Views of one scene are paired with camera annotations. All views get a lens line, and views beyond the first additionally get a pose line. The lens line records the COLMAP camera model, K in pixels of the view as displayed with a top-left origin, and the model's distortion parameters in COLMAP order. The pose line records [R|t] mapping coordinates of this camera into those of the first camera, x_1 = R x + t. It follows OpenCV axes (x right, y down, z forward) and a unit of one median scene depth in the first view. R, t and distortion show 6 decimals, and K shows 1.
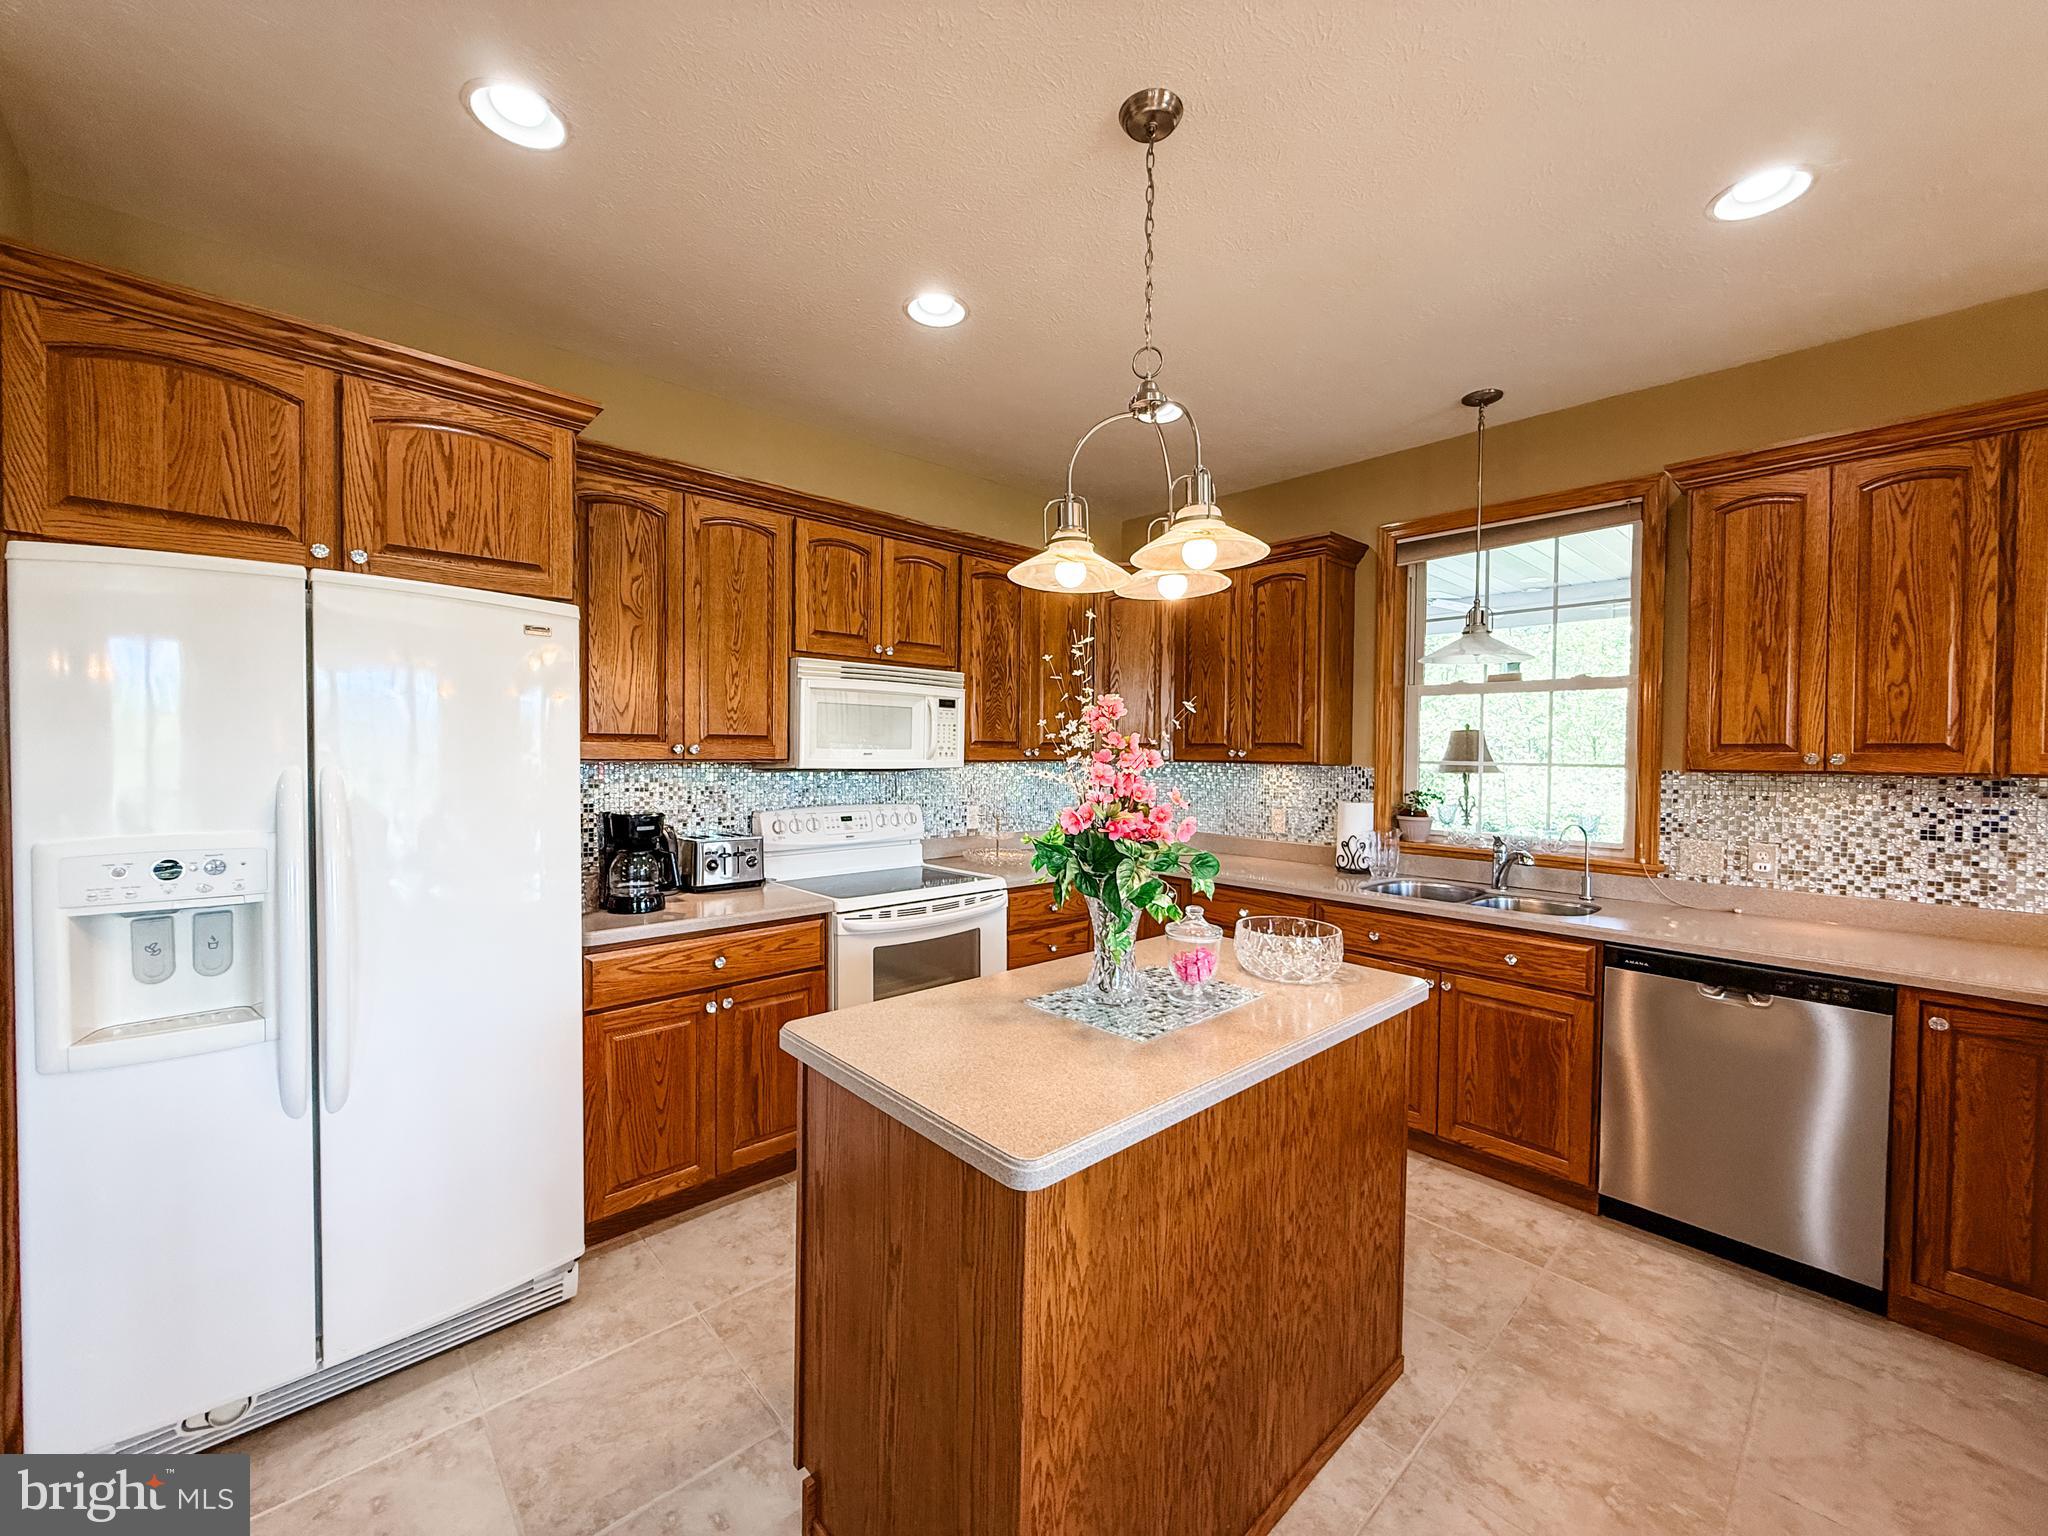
lens RADIAL K [[818.1, 0, 1026.1], [0, 818.1, 763.2], [0, 0, 1]] dist [0.000993, 0.000036]
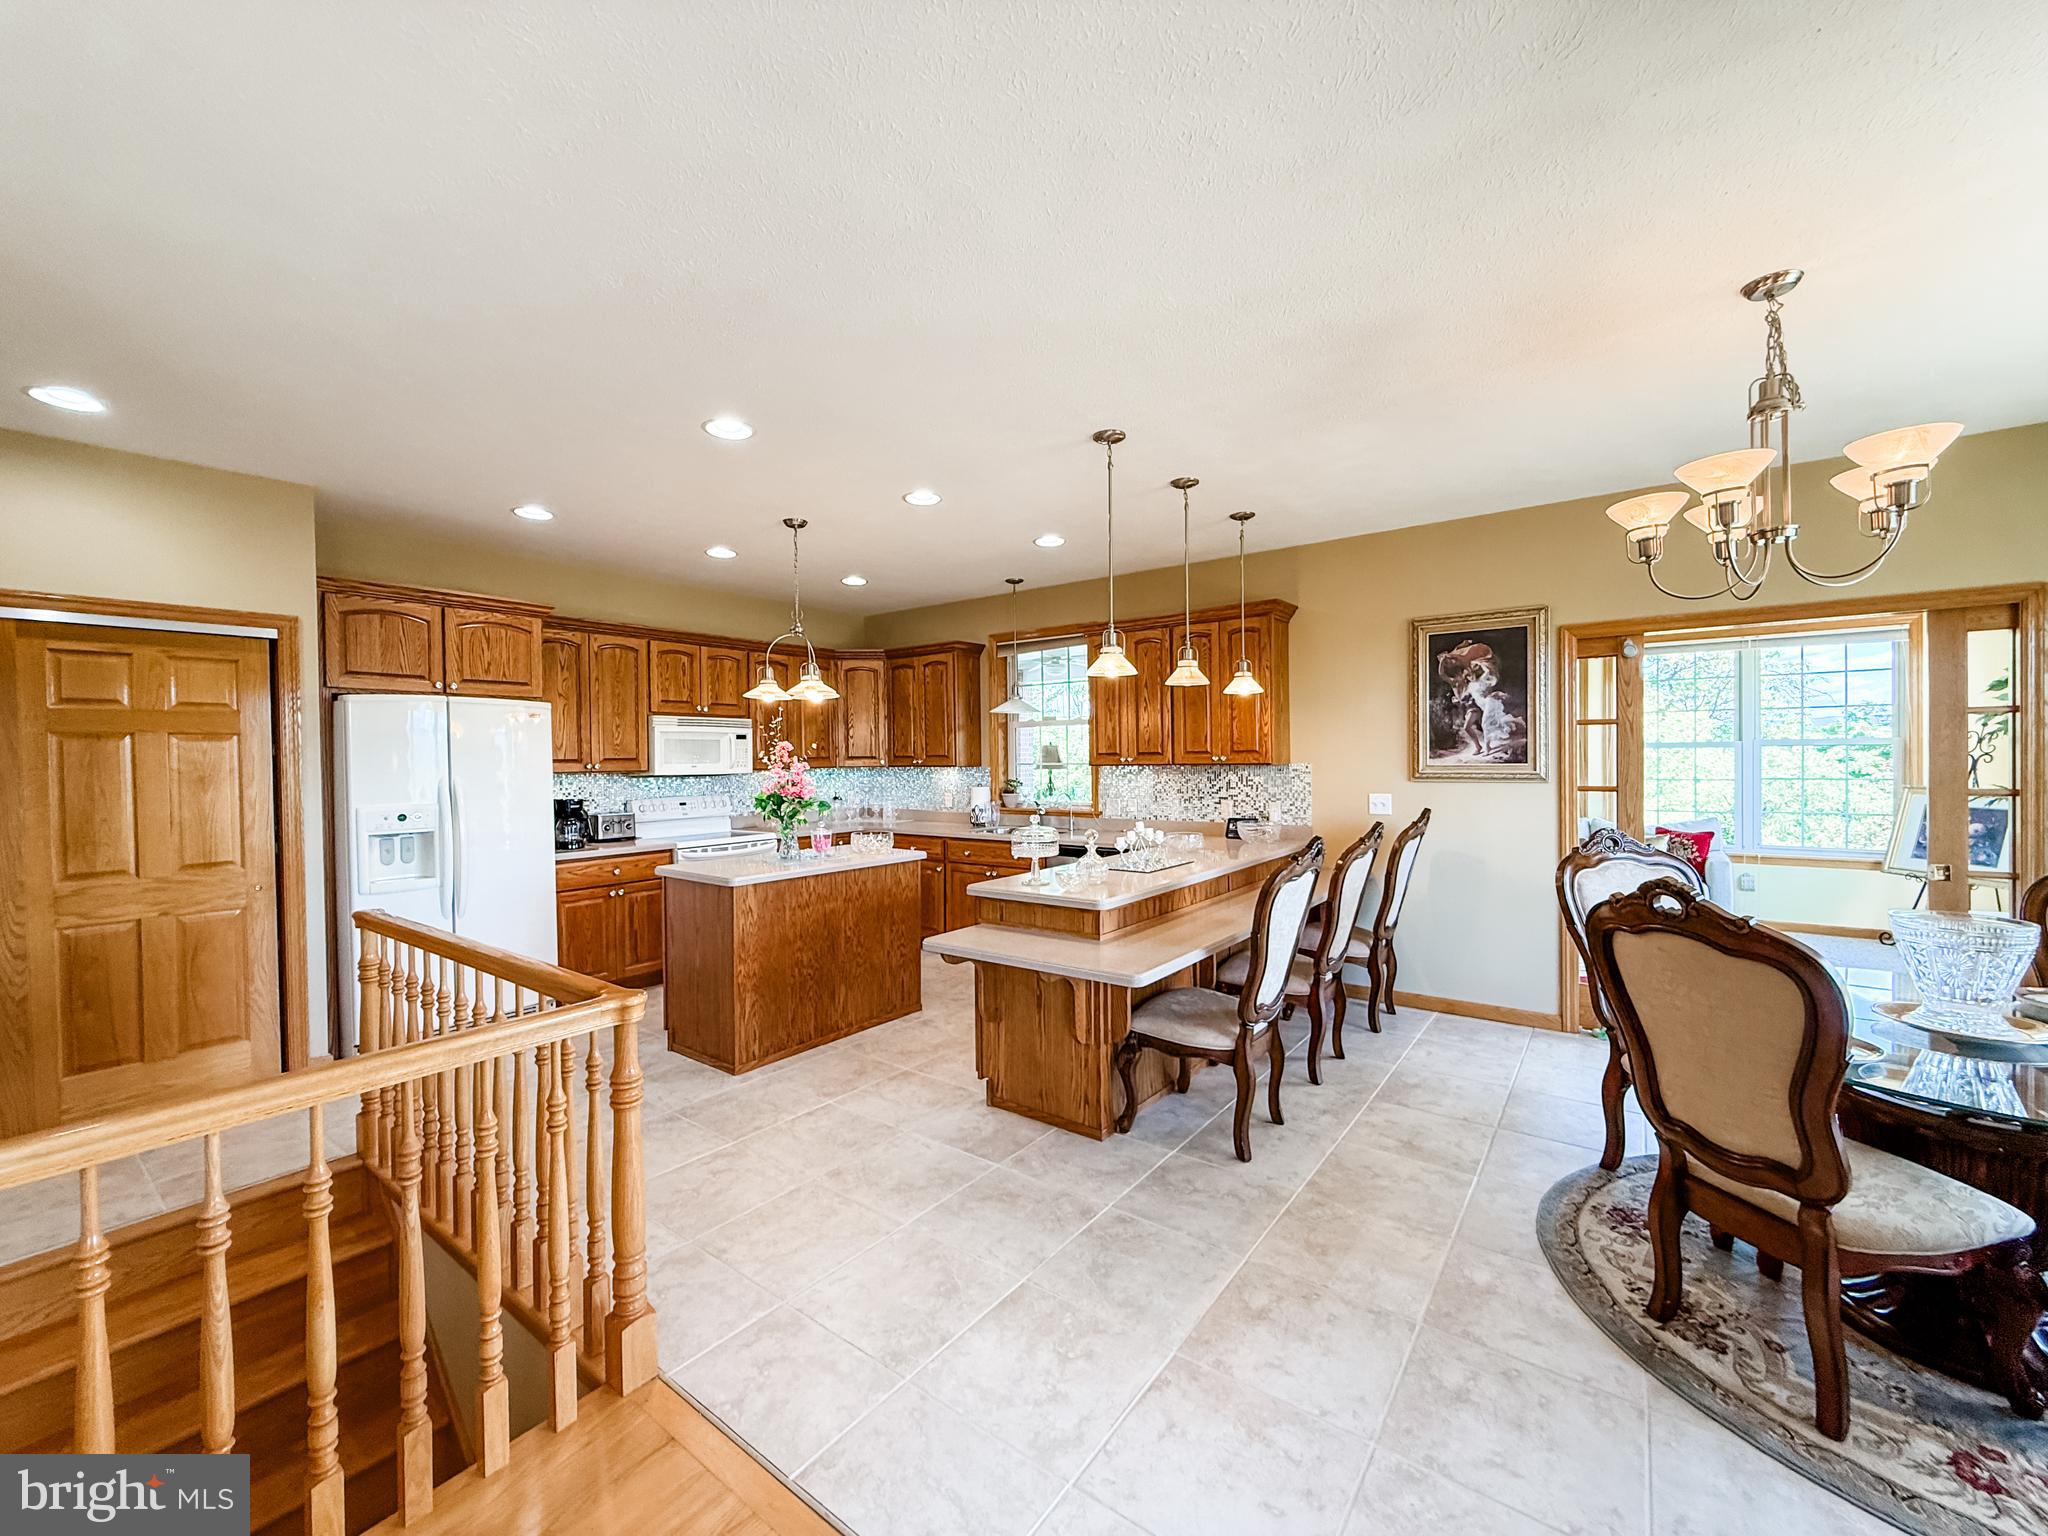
lens RADIAL K [[818.1, 0, 1024.6], [0, 818.1, 764.2], [0, 0, 1]] dist [0.000993, 0.000036]
pose [[0.985091, -0.023374, 0.170441, 0.235655], [0.024722, 0.999678, -0.005788, 0.012918], [-0.170251, 0.009915, 0.985351, -0.982342]]
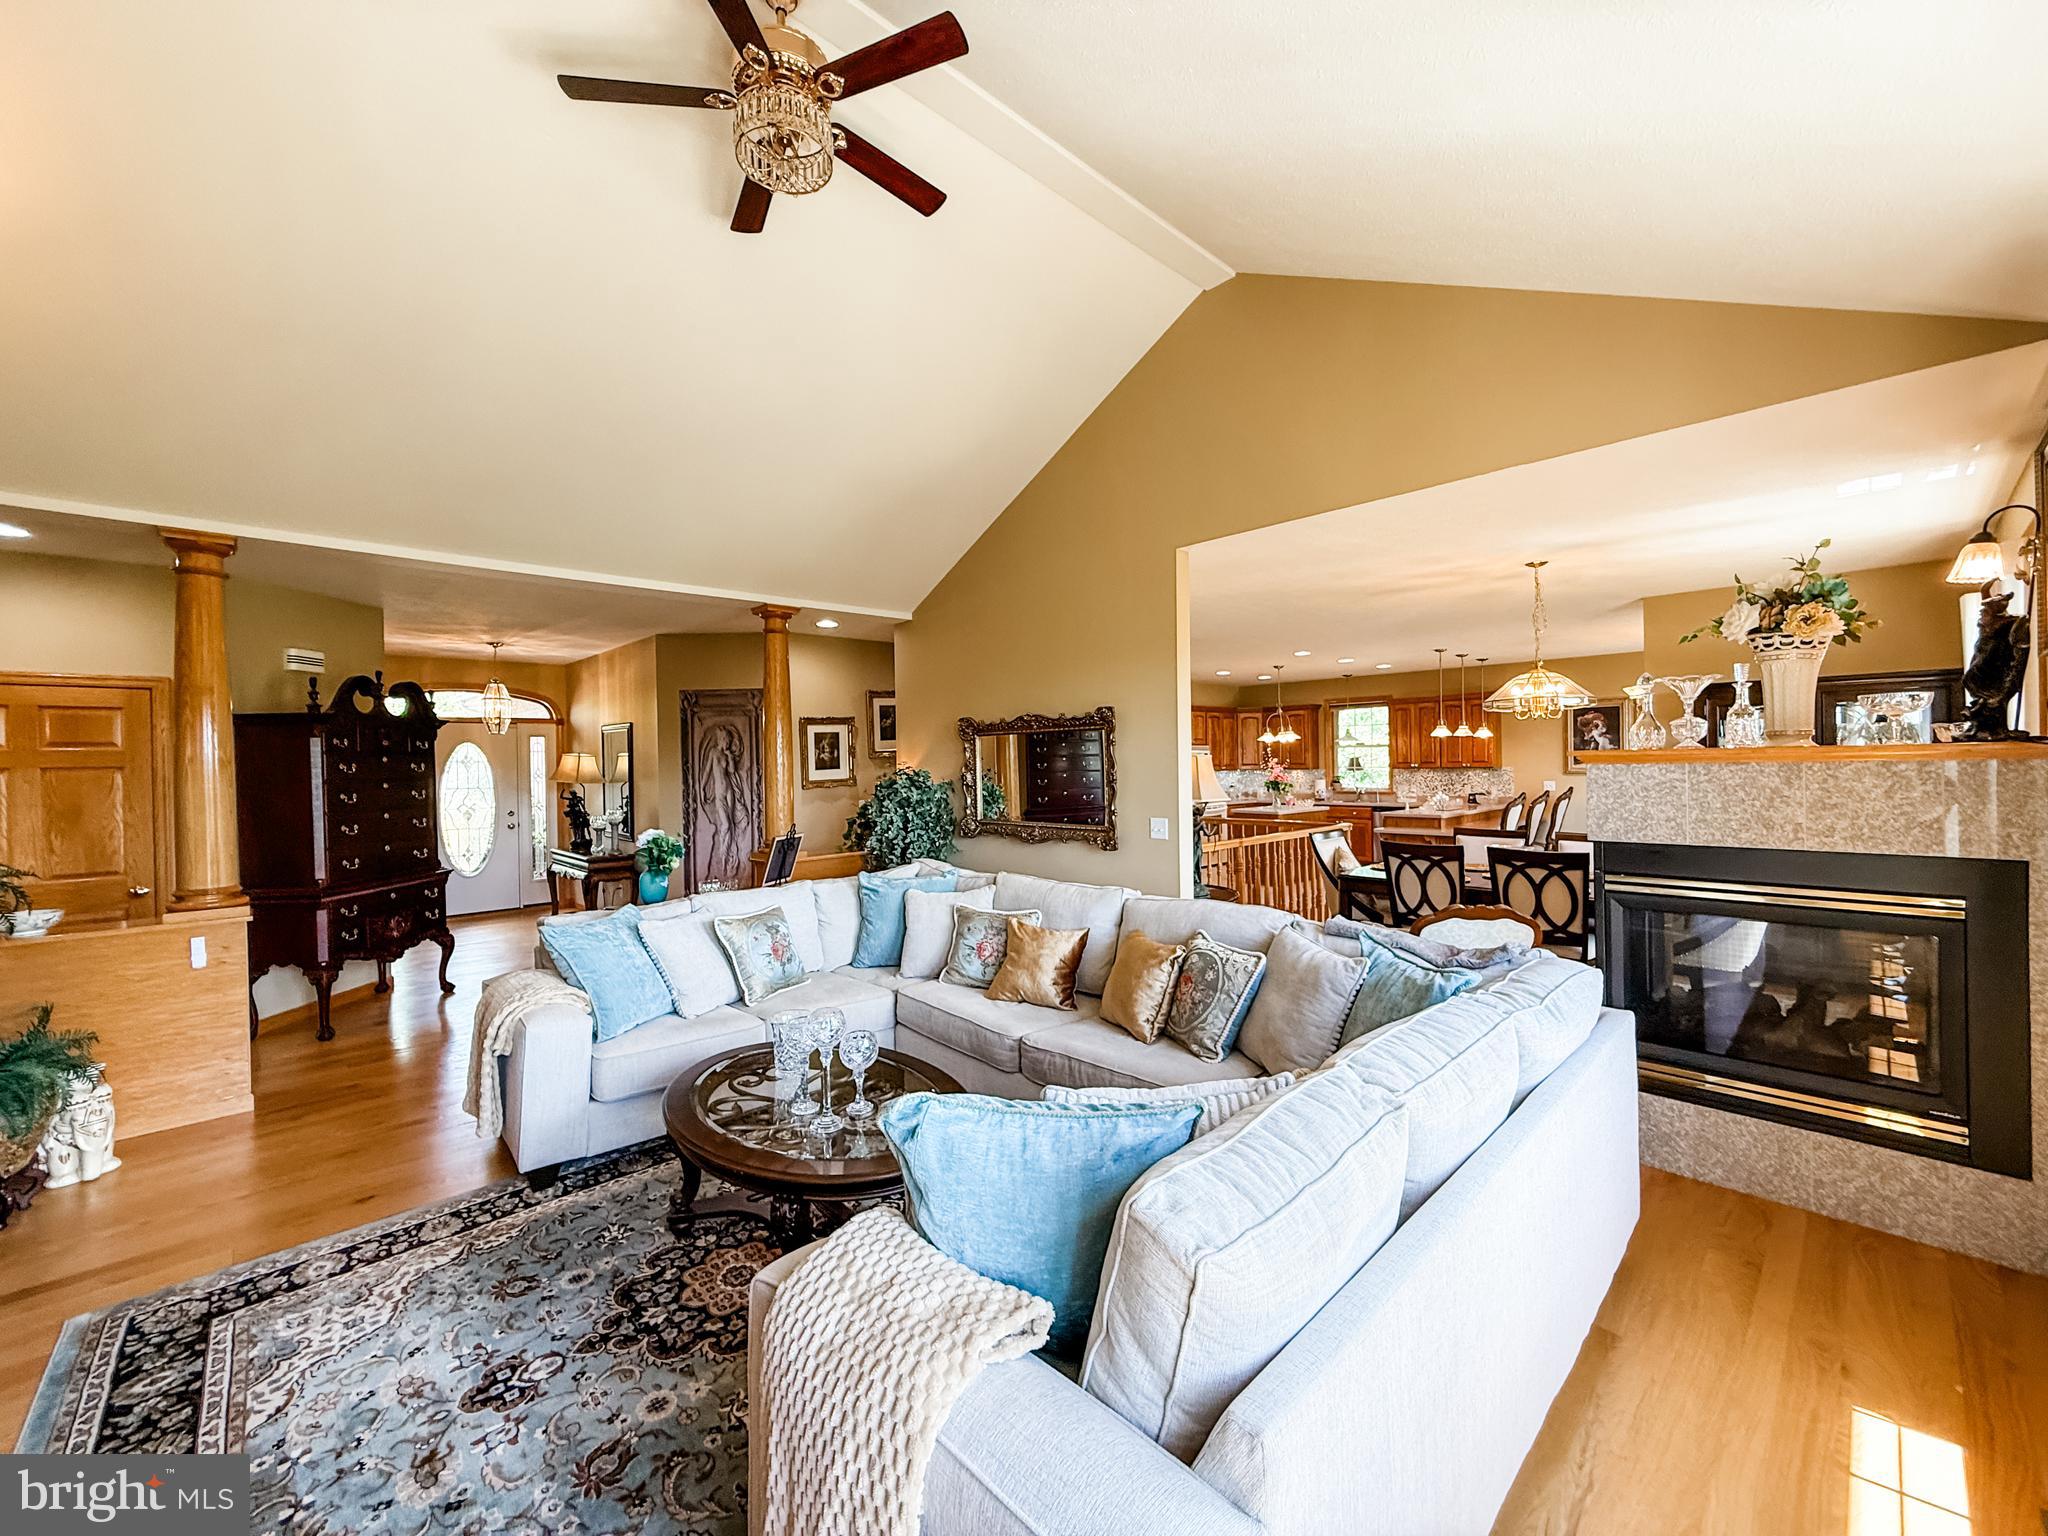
lens RADIAL K [[818.1, 0, 1021.8], [0, 818.1, 763.7], [0, 0, 1]] dist [0.000993, 0.000036]
pose [[0.999627, -0.027323, 0.000466, -1.049454], [0.027327, 0.999509, -0.015325, -0.002225], [-0.000047, 0.015332, 0.999882, -3.004379]]
